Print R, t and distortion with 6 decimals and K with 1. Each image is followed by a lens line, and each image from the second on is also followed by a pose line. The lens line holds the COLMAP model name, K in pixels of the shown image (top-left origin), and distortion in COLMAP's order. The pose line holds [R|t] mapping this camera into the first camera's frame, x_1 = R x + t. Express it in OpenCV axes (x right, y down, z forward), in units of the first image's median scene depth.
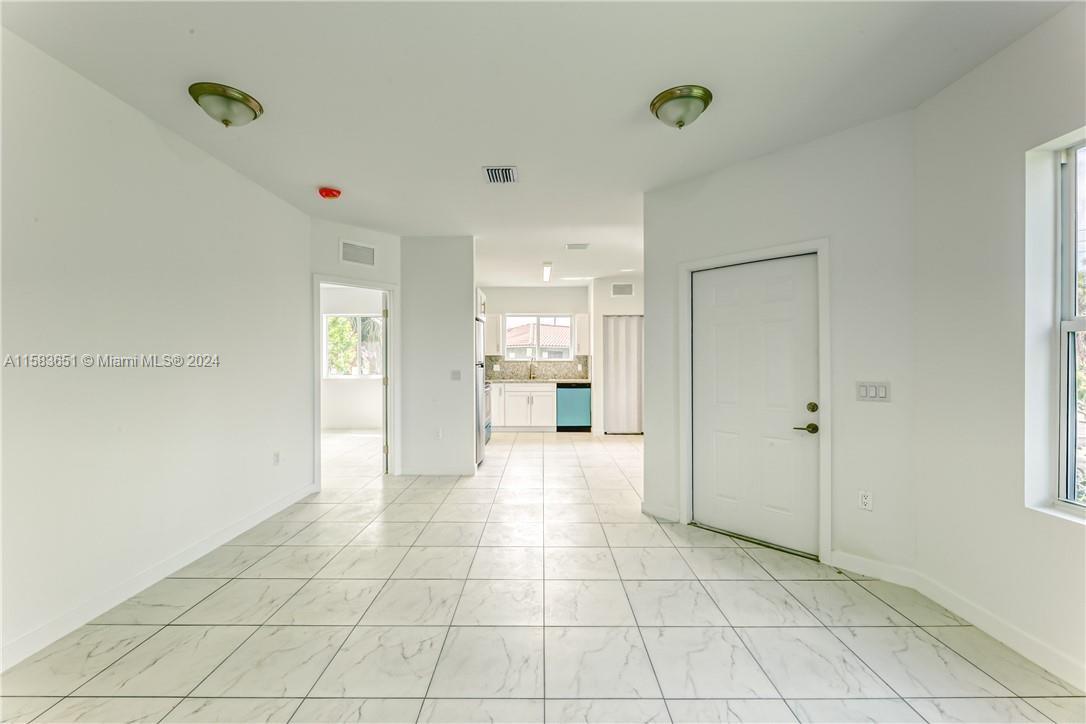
lens RADIAL K [[447.8, 0, 535.9], [0, 447.8, 357.1], [0, 0, 1]] dist [0.000754, 0.000922]
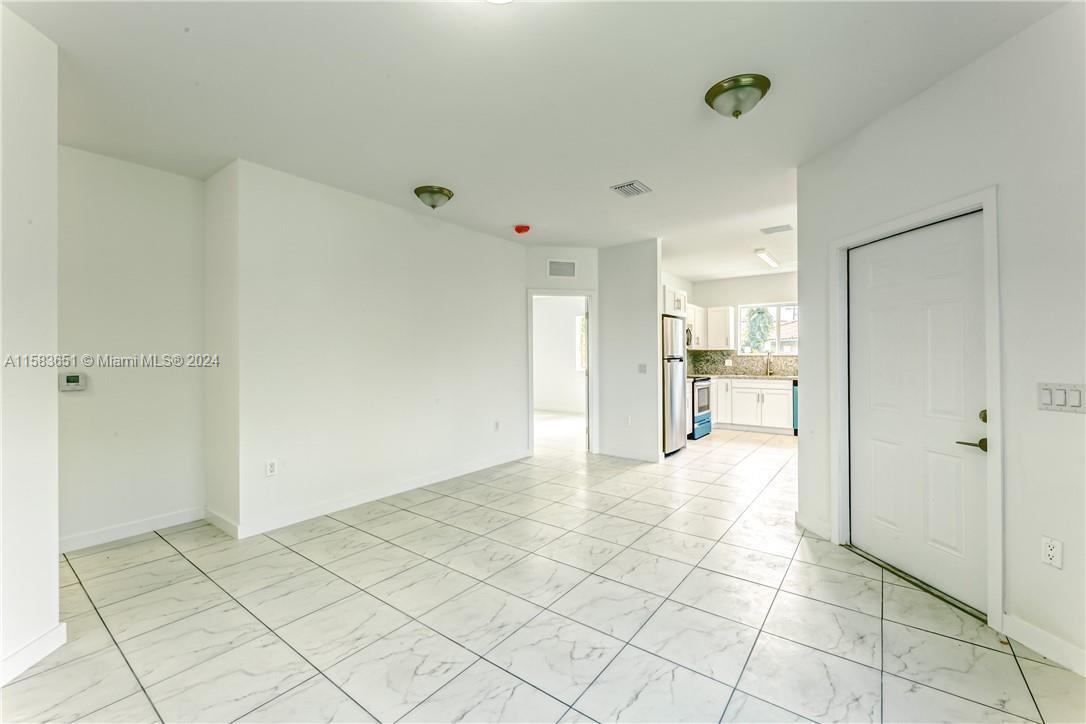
lens RADIAL K [[447.8, 0, 536.2], [0, 447.8, 353.5], [0, 0, 1]] dist [0.000754, 0.000922]
pose [[0.795159, -0.006134, -0.606371, 0.375441], [0.007886, 0.999969, 0.000227, 0.001379], [0.606350, -0.004962, 0.795182, -0.032917]]
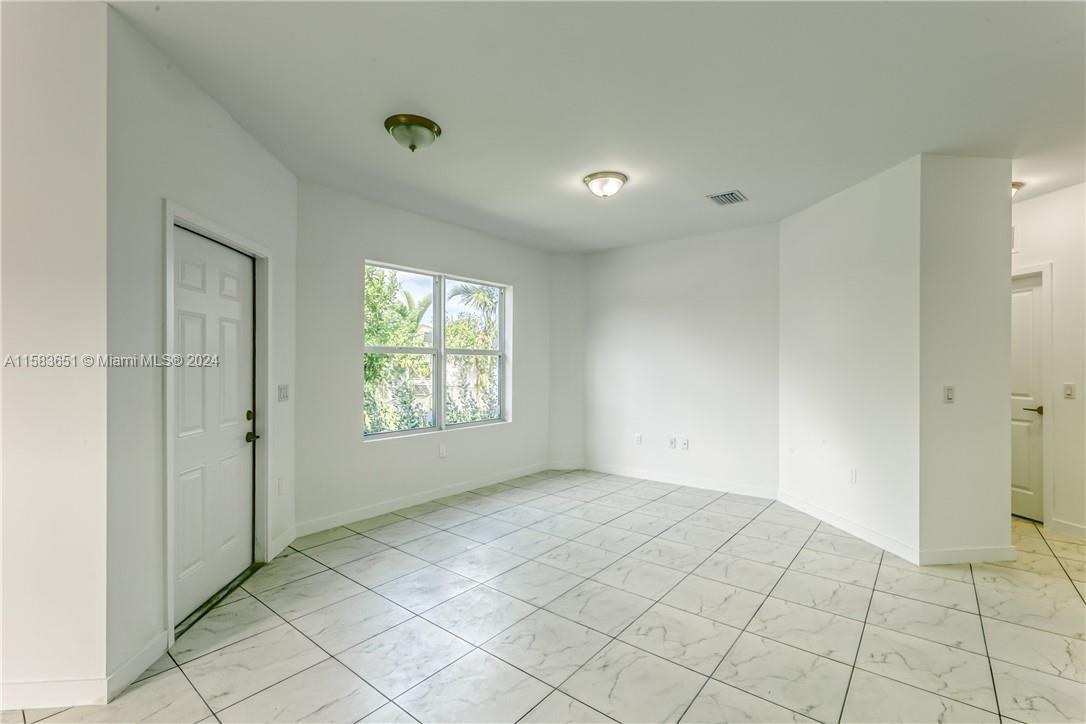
lens RADIAL K [[466.7, 0, 562.6], [0, 466.7, 360.4], [0, 0, 1]] dist [0.009748, -0.000338]
pose [[-0.807827, 0.006494, 0.589384, -0.417866], [-0.005659, 0.999808, -0.018773, 0.007023], [-0.589393, -0.018500, -0.807635, 1.124790]]
